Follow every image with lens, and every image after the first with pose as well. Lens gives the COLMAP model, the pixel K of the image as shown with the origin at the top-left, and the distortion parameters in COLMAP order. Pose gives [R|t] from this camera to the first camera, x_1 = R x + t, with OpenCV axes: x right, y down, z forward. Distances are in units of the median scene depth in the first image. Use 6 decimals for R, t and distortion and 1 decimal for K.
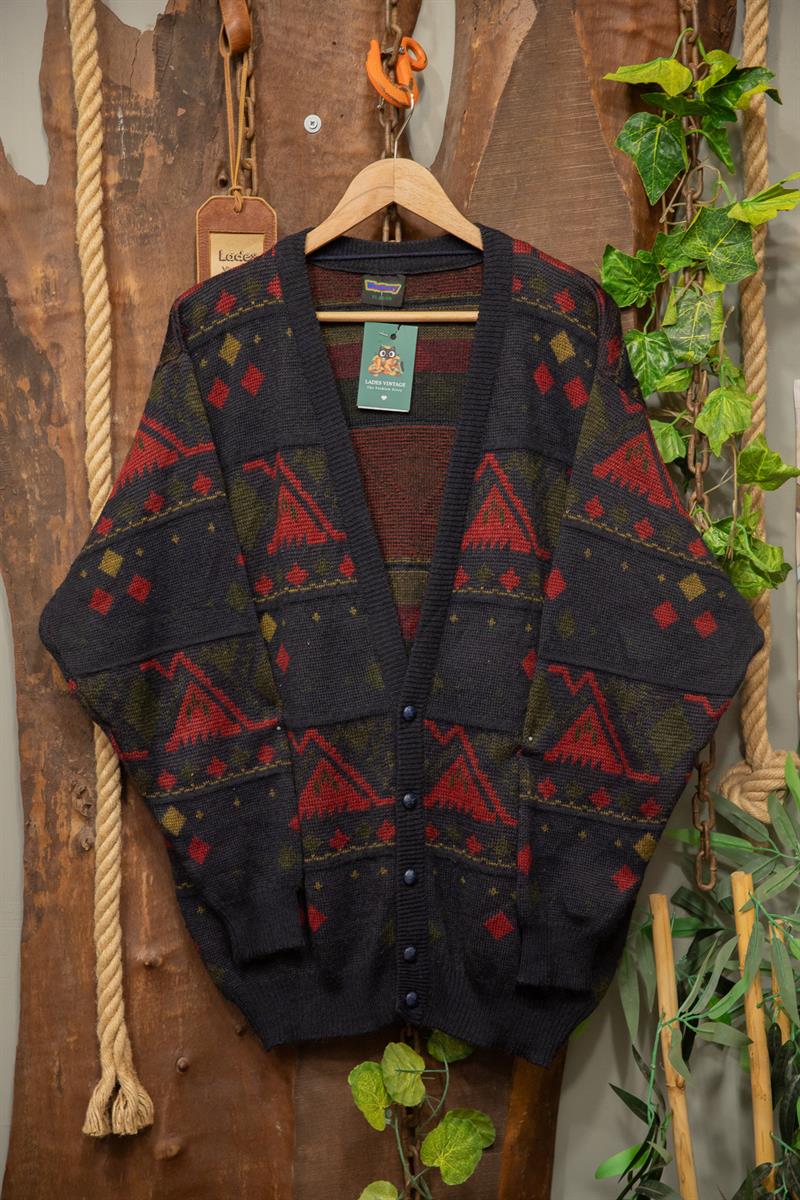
lens RADIAL K [[2040.1, 0, 420.6], [0, 2040.1, 620.6], [0, 0, 1]] dist [0.129389, 0.113269]
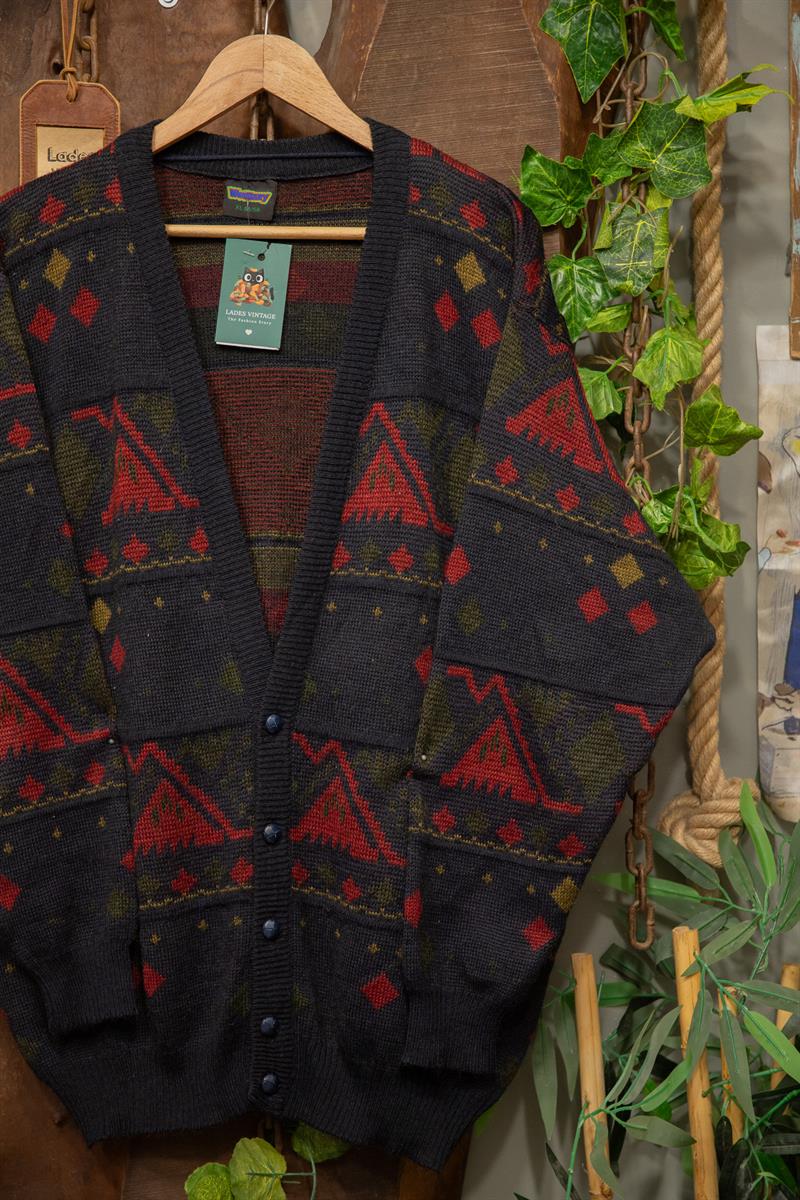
lens RADIAL K [[2040.1, 0, 420.6], [0, 2040.1, 620.6], [0, 0, 1]] dist [0.129389, 0.113269]
pose [[0.999832, 0.014035, 0.011760, 0.041961], [-0.013756, 0.999631, -0.023440, 0.022648], [-0.012085, 0.023274, 0.999656, 0.194498]]
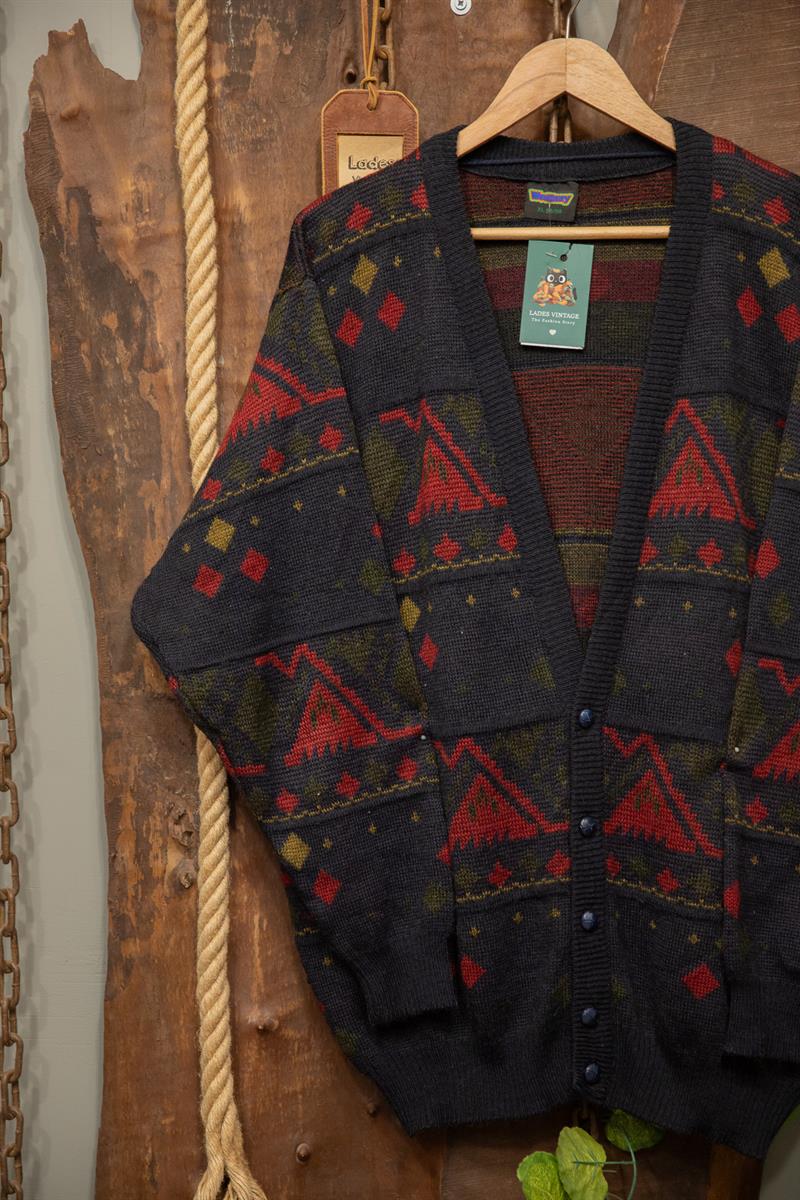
lens RADIAL K [[2040.1, 0, 420.6], [0, 2040.1, 620.6], [0, 0, 1]] dist [0.129389, 0.113269]
pose [[0.999997, -0.001495, -0.001872, -0.069260], [0.001449, 0.999705, -0.024255, 0.025931], [0.001908, 0.024252, 0.999704, 0.184704]]
